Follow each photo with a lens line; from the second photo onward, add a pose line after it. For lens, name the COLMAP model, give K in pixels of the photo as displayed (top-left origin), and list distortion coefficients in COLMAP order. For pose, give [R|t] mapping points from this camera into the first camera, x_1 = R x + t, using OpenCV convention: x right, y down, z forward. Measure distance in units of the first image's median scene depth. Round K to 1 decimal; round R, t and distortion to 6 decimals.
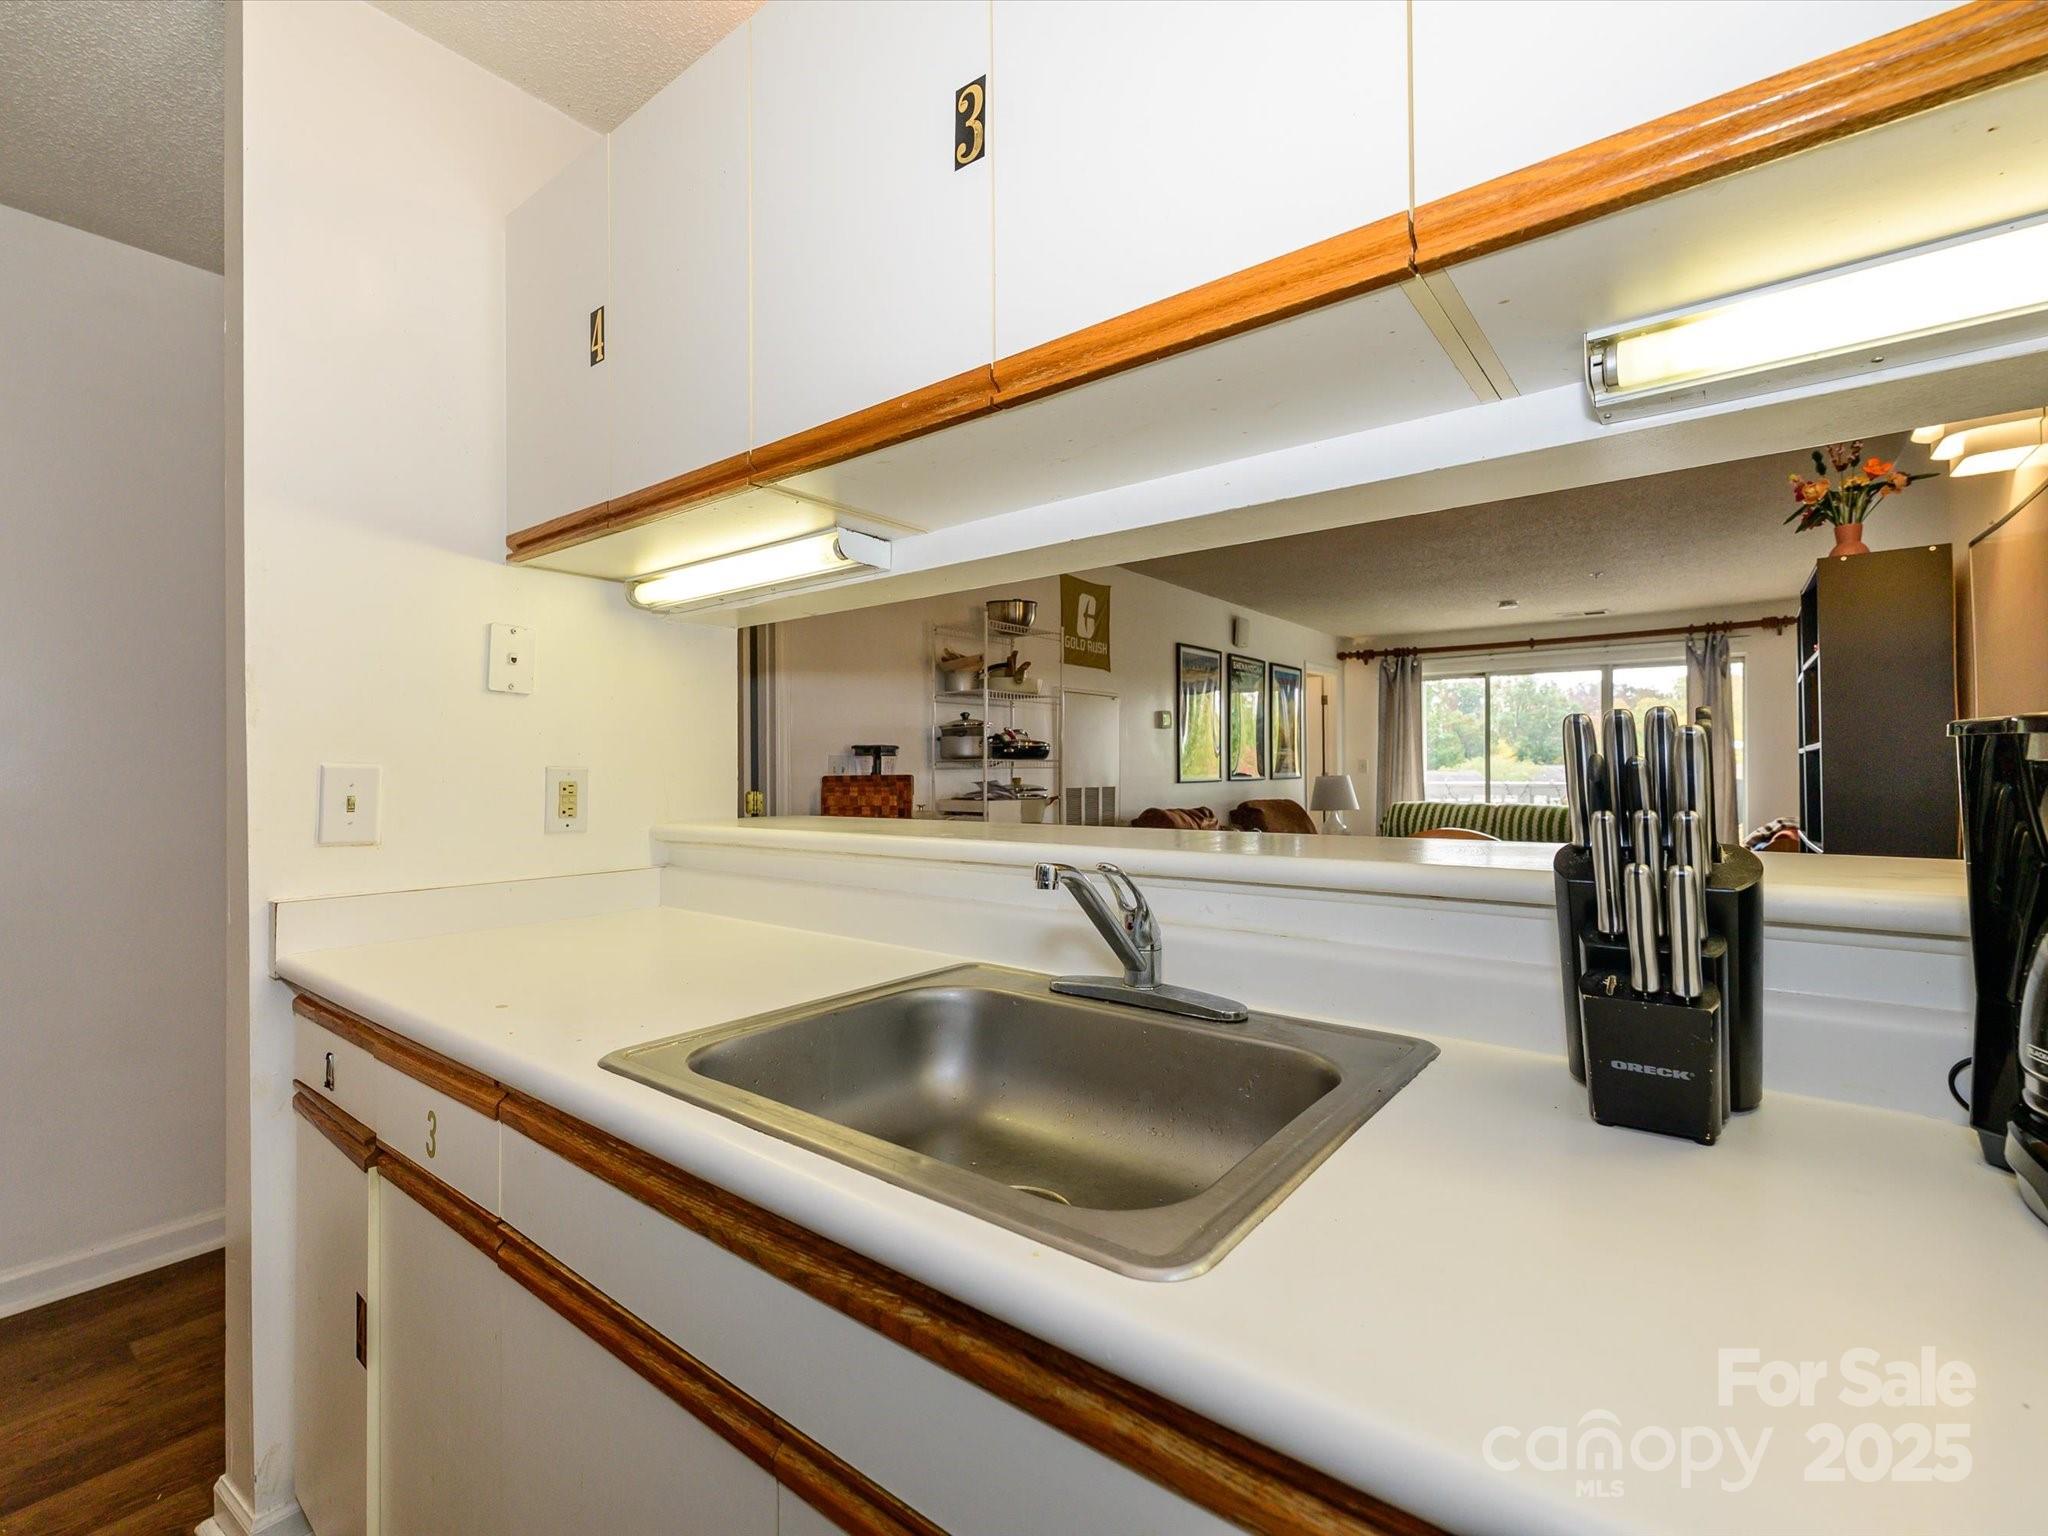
lens RADIAL K [[915.2, 0, 1025.3], [0, 915.2, 764.8], [0, 0, 1]] dist [-0.004886, -0.001120]
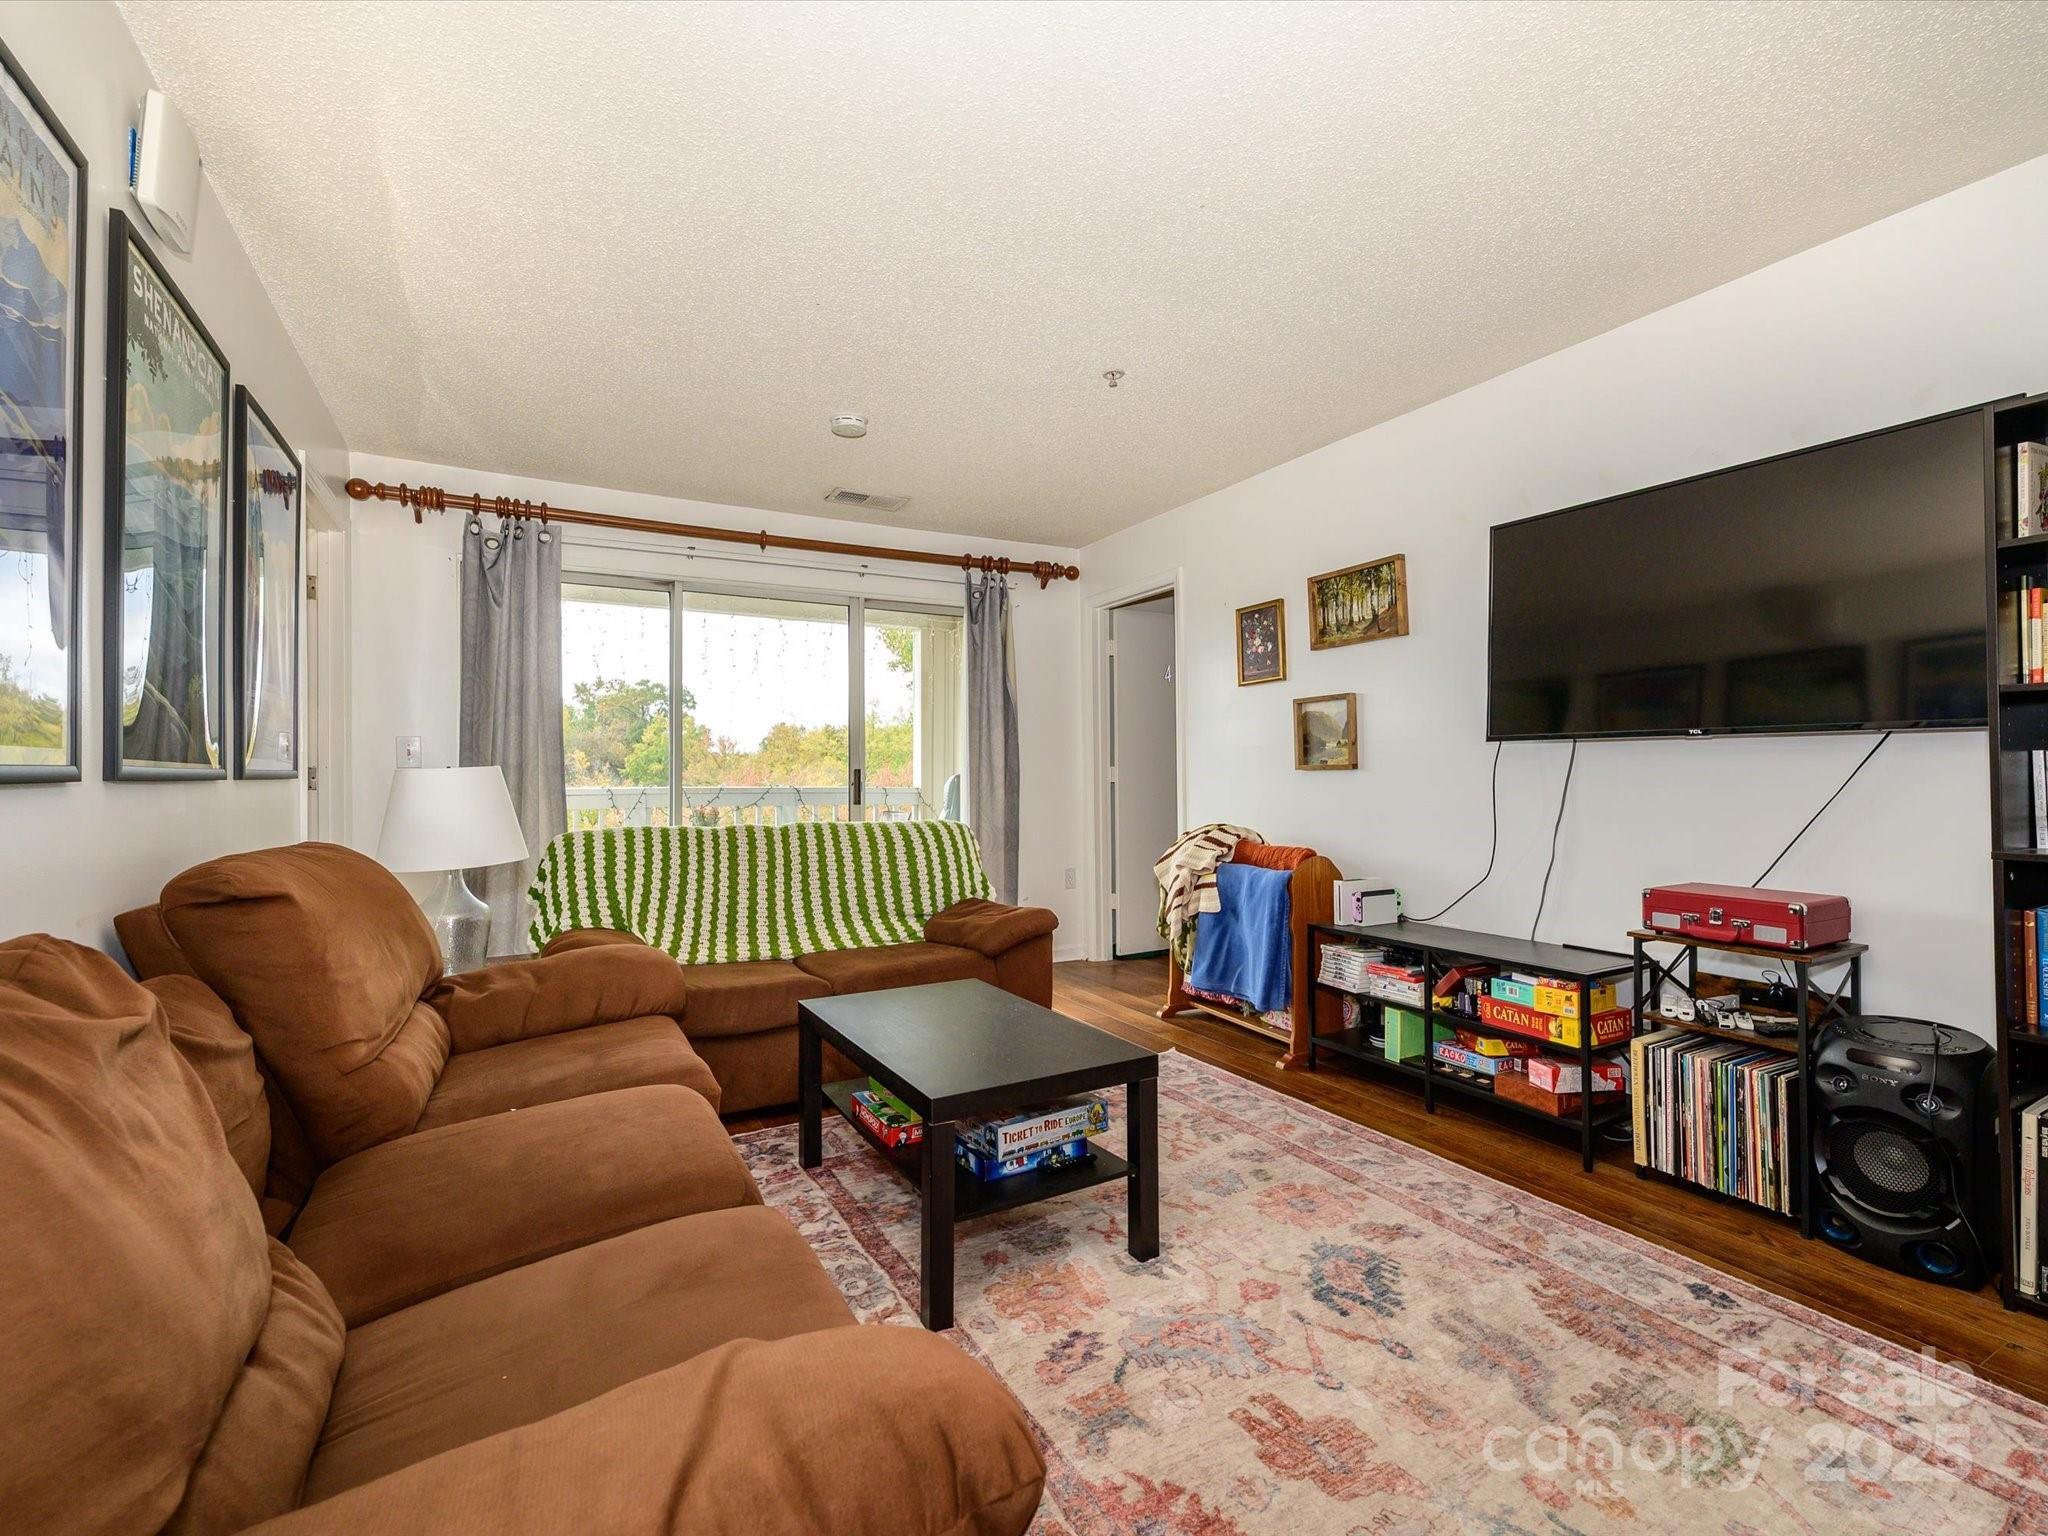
lens RADIAL K [[915.2, 0, 1014.9], [0, 915.2, 766.7], [0, 0, 1]] dist [-0.004886, -0.001120]
pose [[0.397316, 0.010111, 0.917626, 0.105685], [0.000654, 0.999936, -0.011301, 0.017418], [-0.917681, 0.005090, 0.397284, 0.711092]]
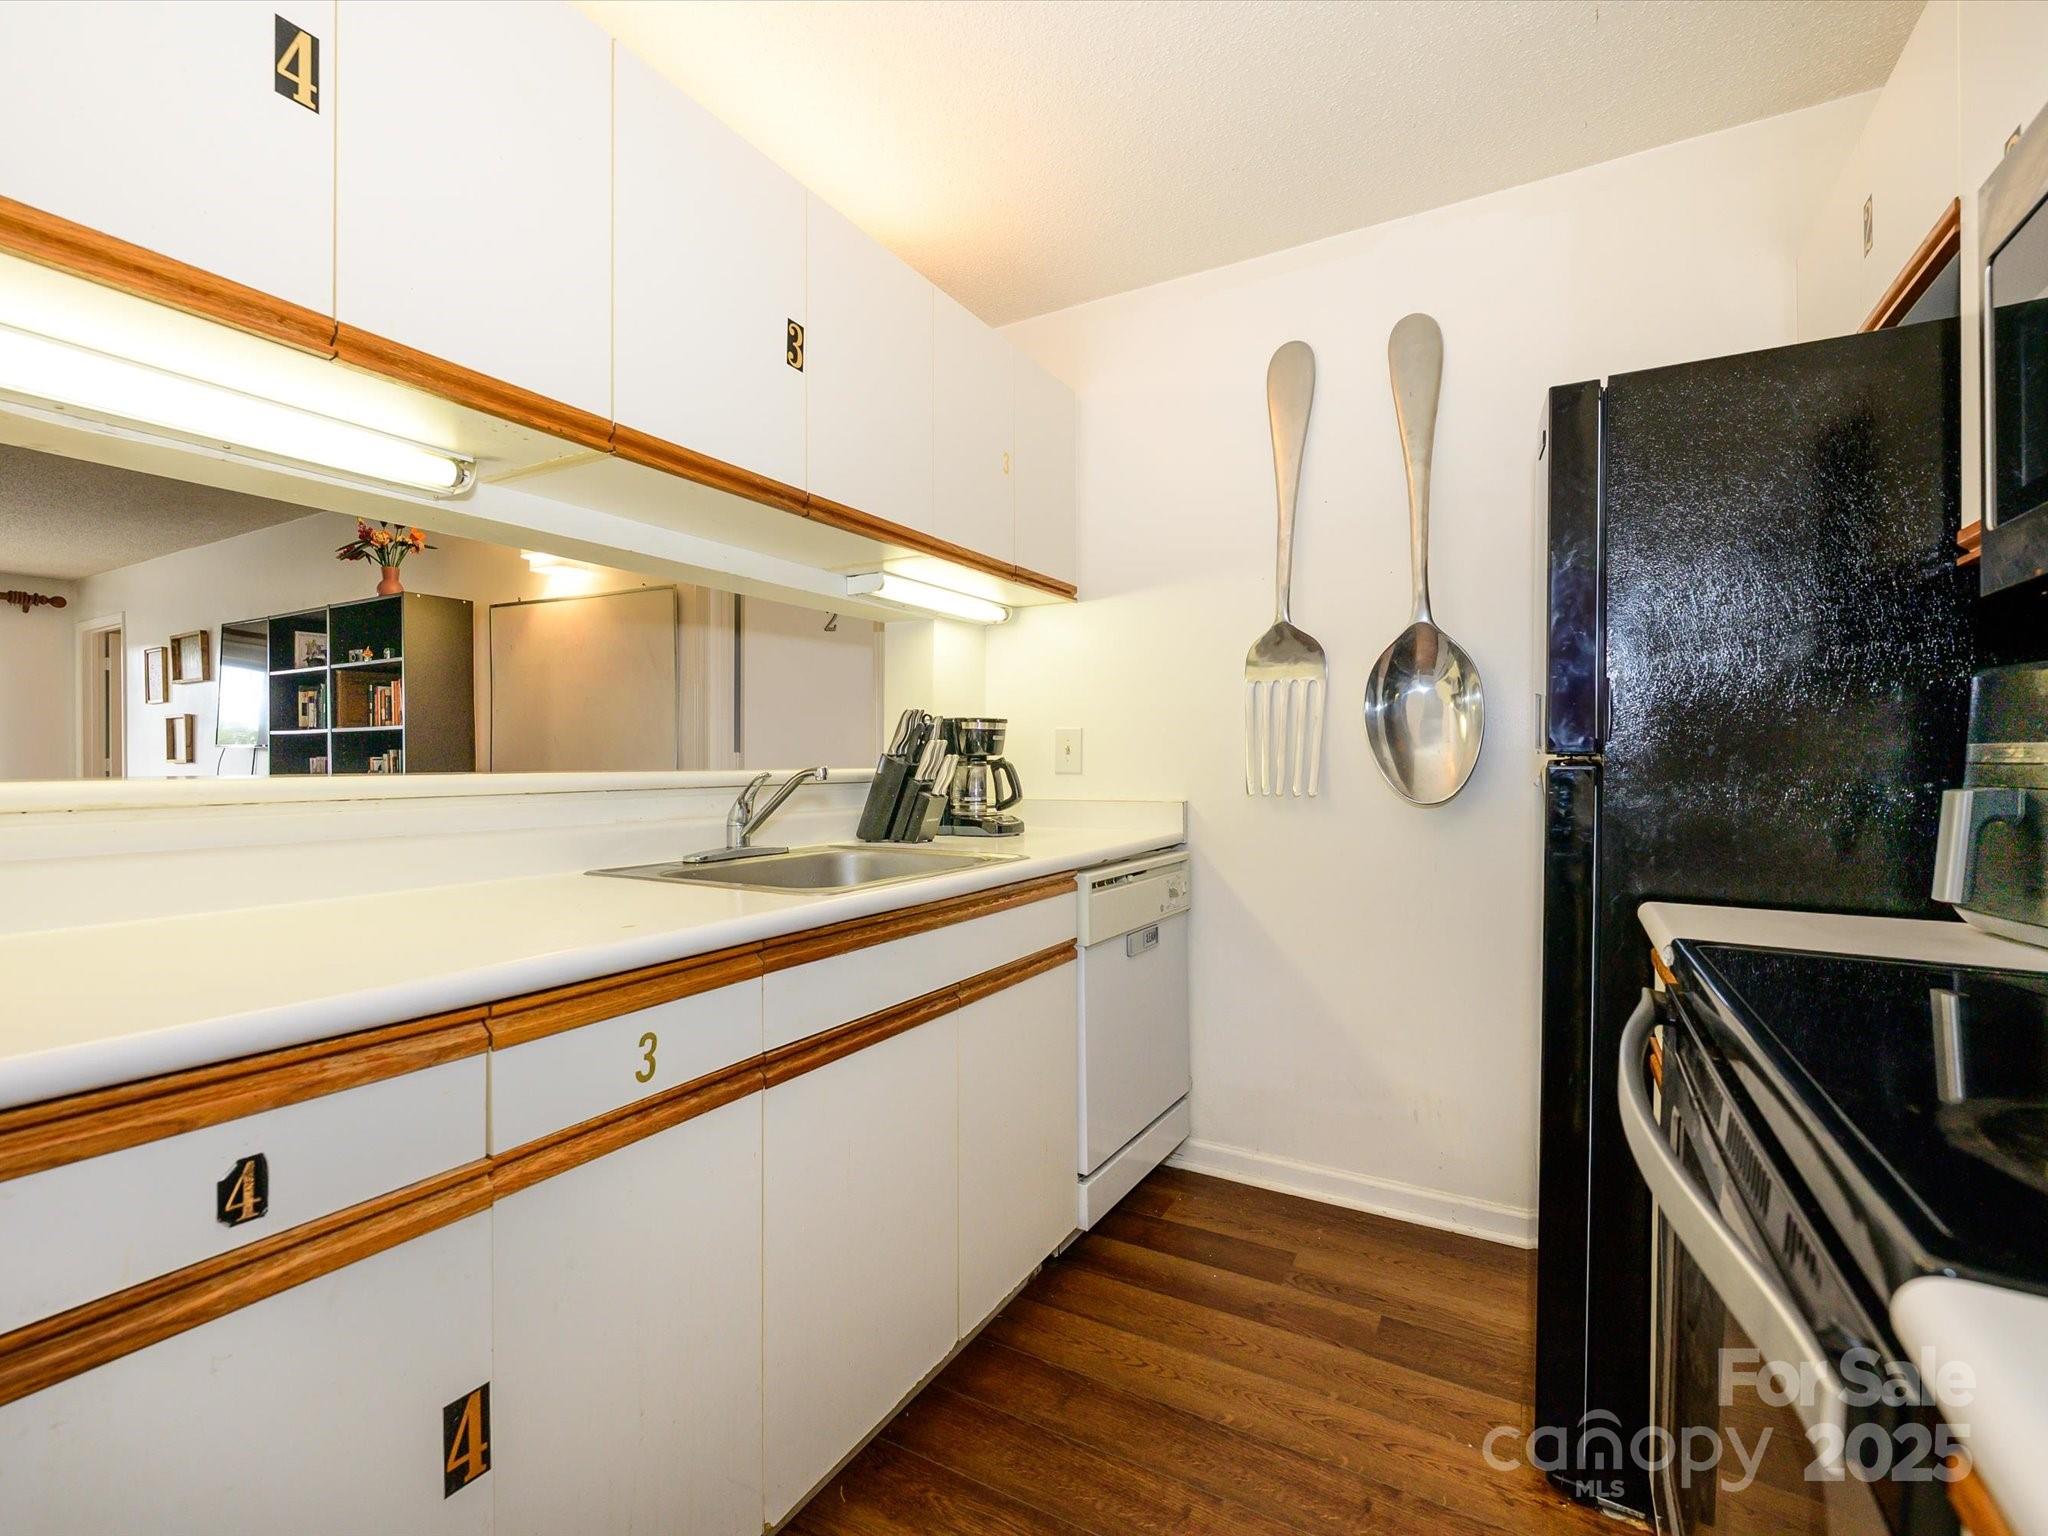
lens RADIAL K [[915.2, 0, 1028.2], [0, 915.2, 764.7], [0, 0, 1]] dist [-0.004886, -0.001120]
pose [[-0.153652, 0.002731, 0.988121, -0.261126], [-0.003995, 0.999986, -0.003385, 0.014509], [-0.988117, -0.004468, -0.153639, 0.116204]]
